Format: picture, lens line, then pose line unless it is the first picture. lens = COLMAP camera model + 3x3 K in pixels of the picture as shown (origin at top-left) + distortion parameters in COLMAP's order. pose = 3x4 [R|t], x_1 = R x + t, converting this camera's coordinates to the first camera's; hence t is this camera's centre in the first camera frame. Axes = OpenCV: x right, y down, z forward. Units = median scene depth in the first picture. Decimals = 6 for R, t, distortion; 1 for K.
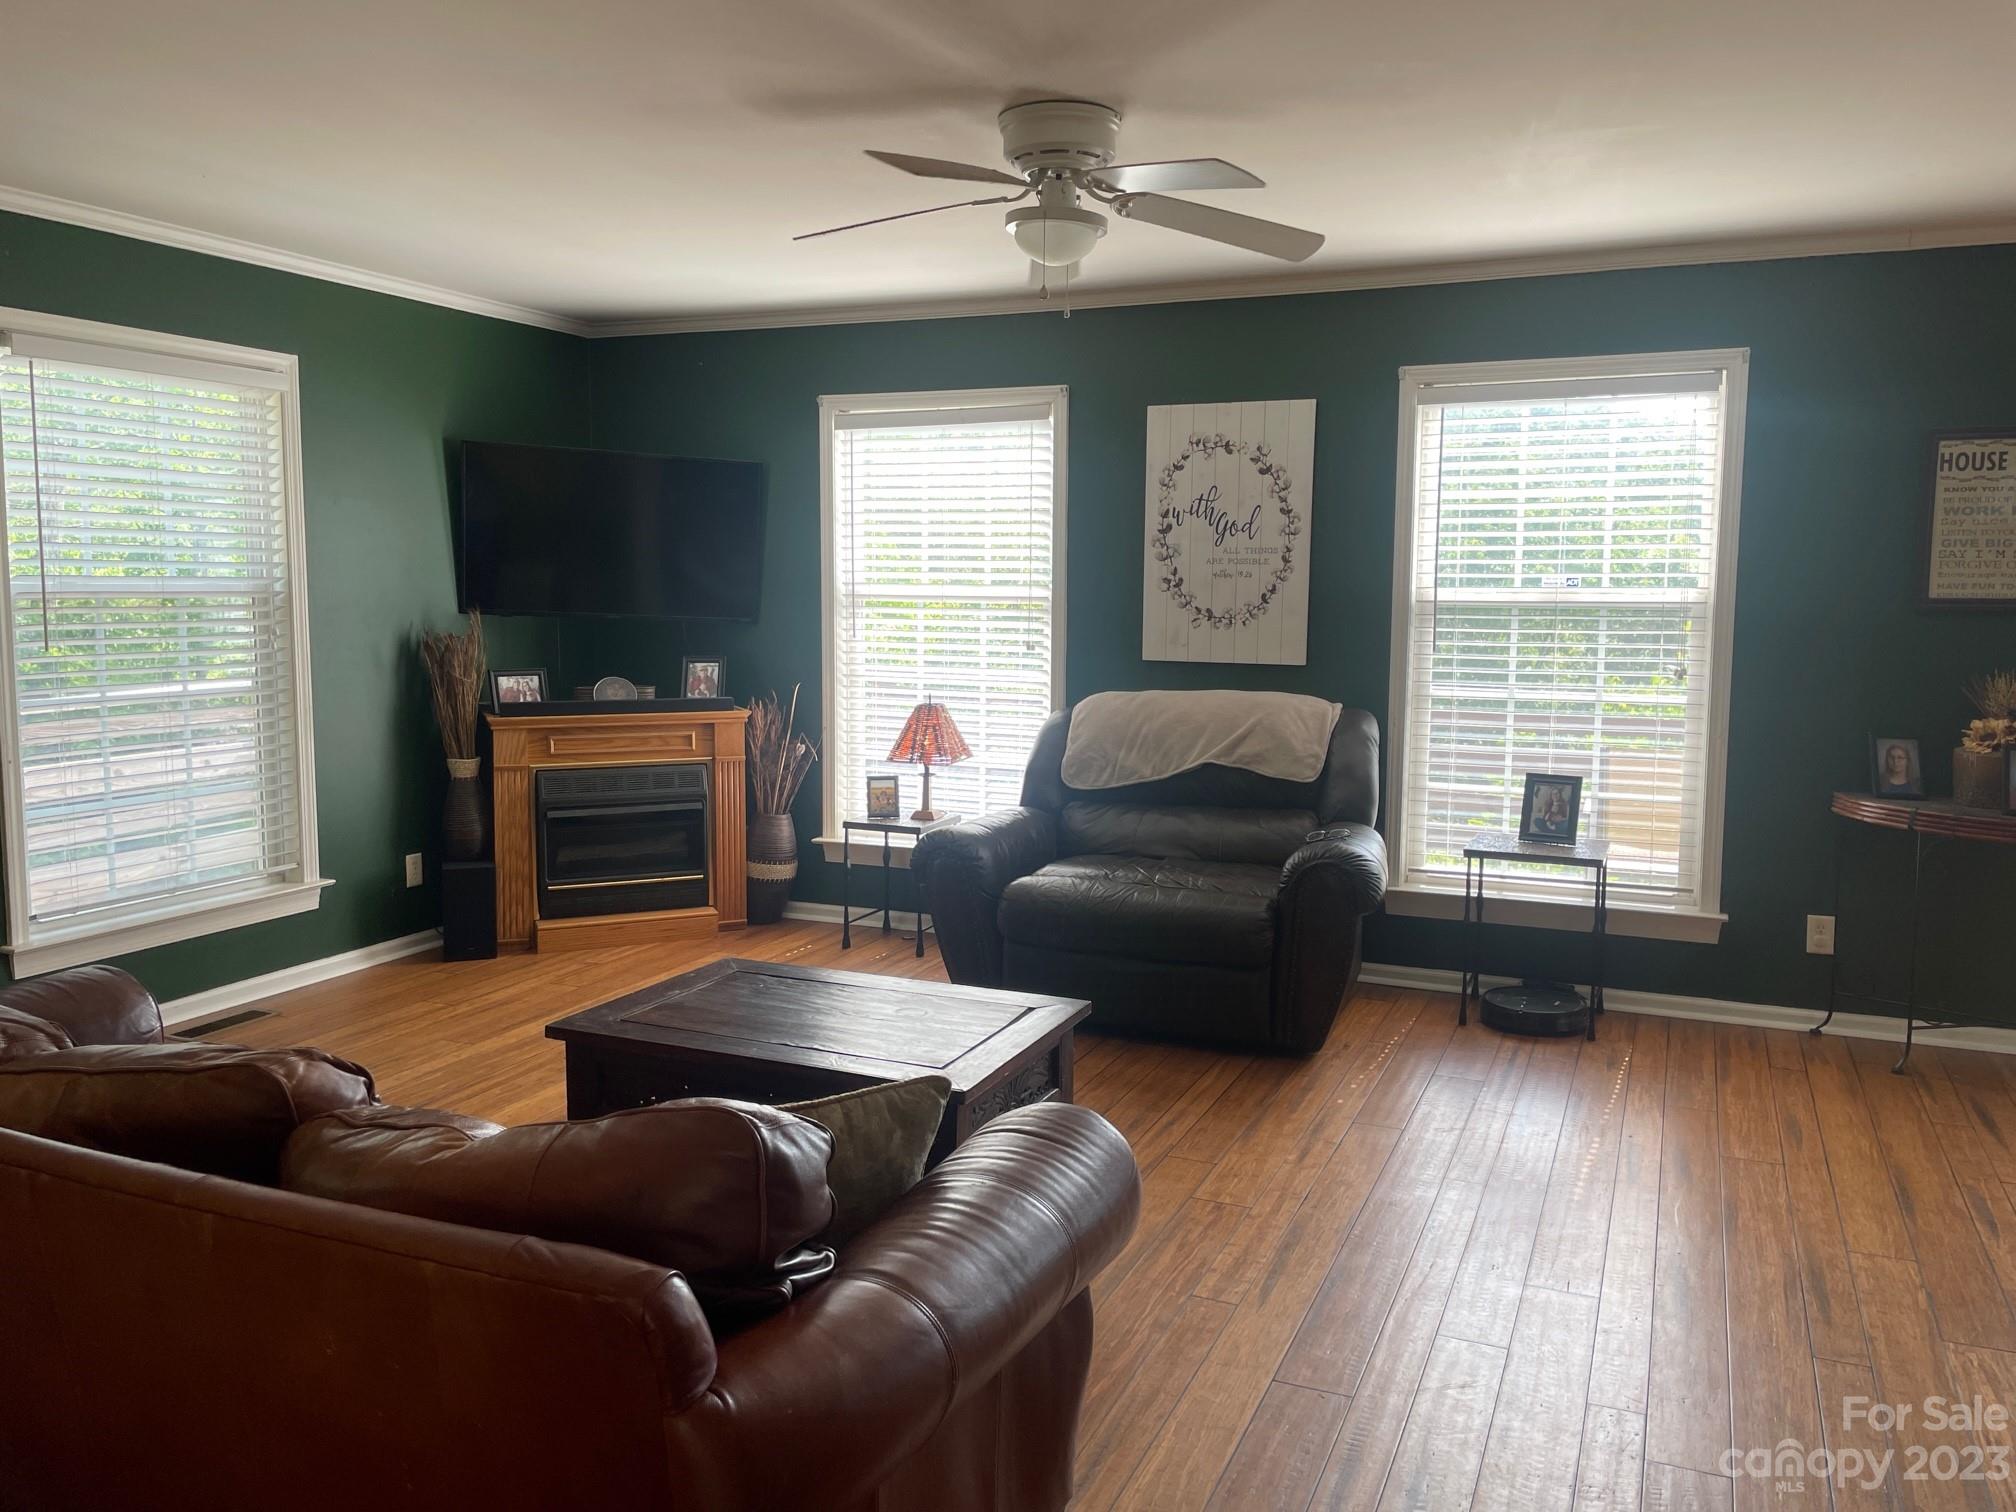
lens RADIAL K [[1514.0, 0, 1019.0], [0, 1514.0, 758.7], [0, 0, 1]] dist [0.091583, -0.126645]
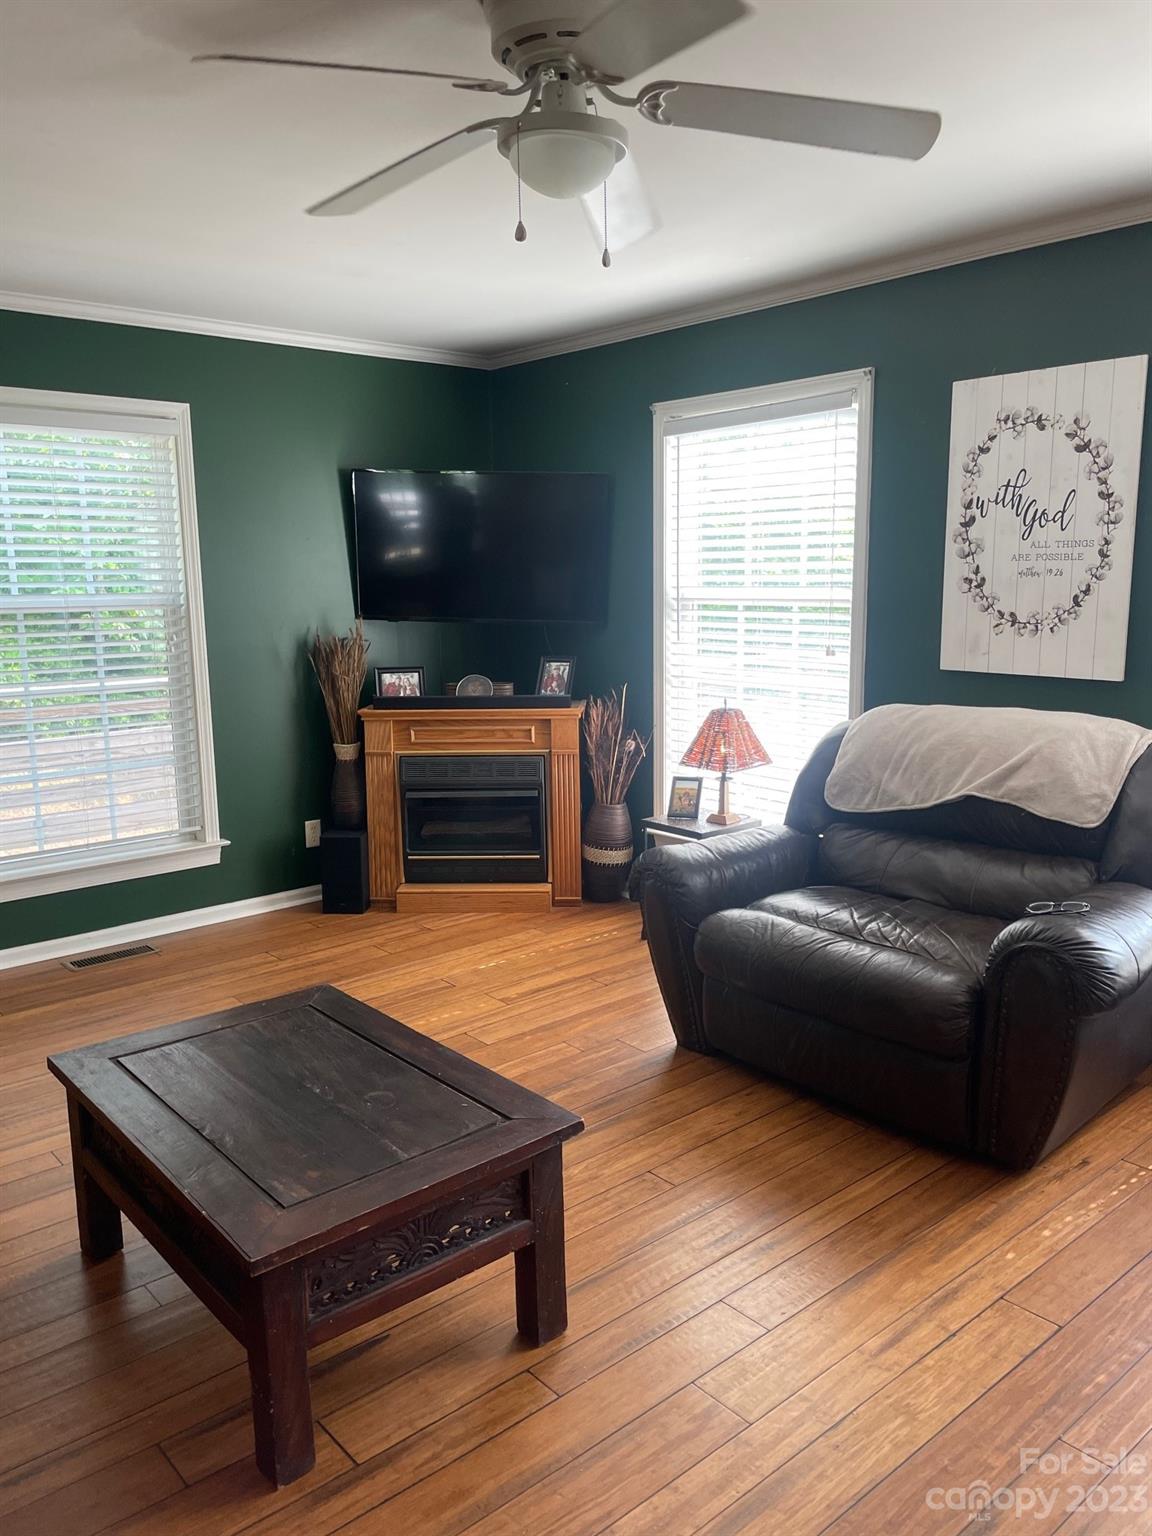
lens RADIAL K [[1153.6, 0, 576.7], [0, 1153.6, 780.4], [0, 0, 1]] dist [0.091583, -0.126645]
pose [[0.900913, 0.058504, -0.430038, 0.186898], [-0.031275, 0.997048, 0.070123, -0.040559], [0.432871, -0.049726, 0.900083, 0.274061]]
